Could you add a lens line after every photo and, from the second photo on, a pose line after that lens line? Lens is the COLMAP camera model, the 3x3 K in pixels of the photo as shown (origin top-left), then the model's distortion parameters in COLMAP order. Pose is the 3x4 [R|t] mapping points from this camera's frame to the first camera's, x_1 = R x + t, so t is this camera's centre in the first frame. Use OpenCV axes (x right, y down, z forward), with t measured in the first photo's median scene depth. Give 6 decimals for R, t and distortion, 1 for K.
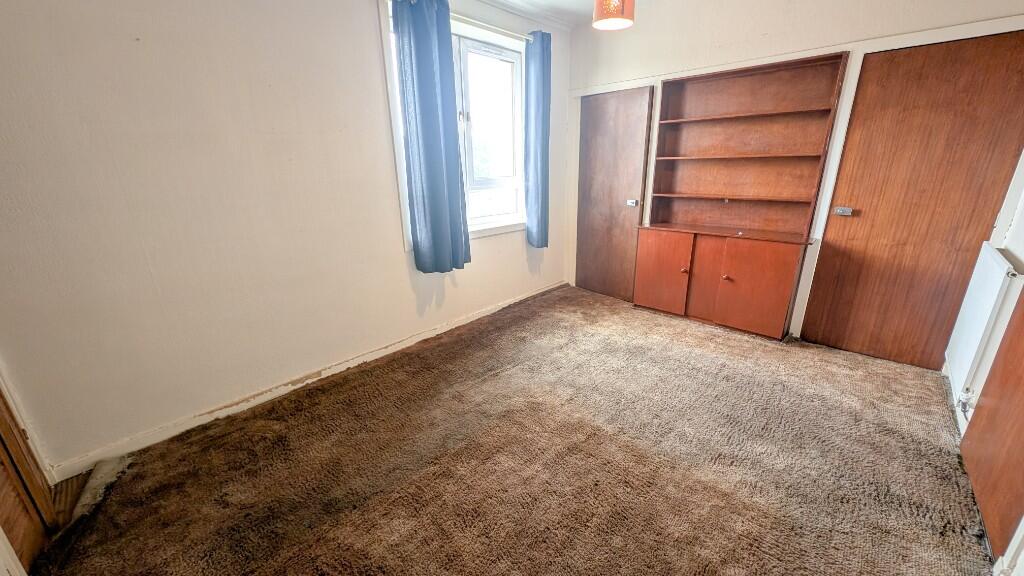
lens RADIAL K [[379.5, 0, 512.0], [0, 379.5, 288.0], [0, 0, 1]] dist [0.000052, 0.000006]
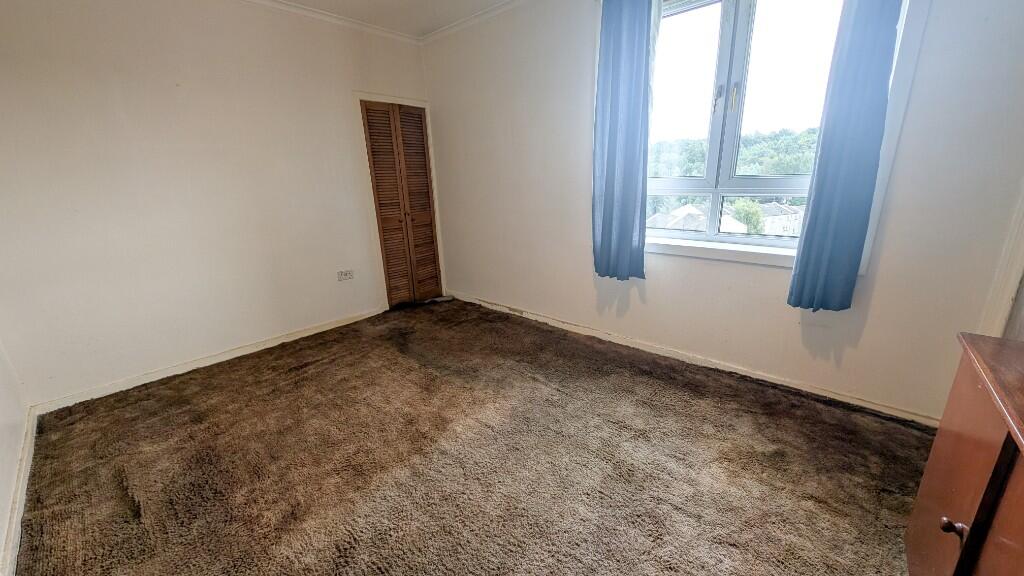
lens RADIAL K [[379.5, 0, 512.0], [0, 379.5, 288.0], [0, 0, 1]] dist [0.000052, 0.000006]
pose [[0.028196, 0.301783, -0.952959, 0.695718], [-0.265047, 0.921472, 0.283970, -0.215486], [0.963823, 0.244572, 0.105969, 0.655477]]
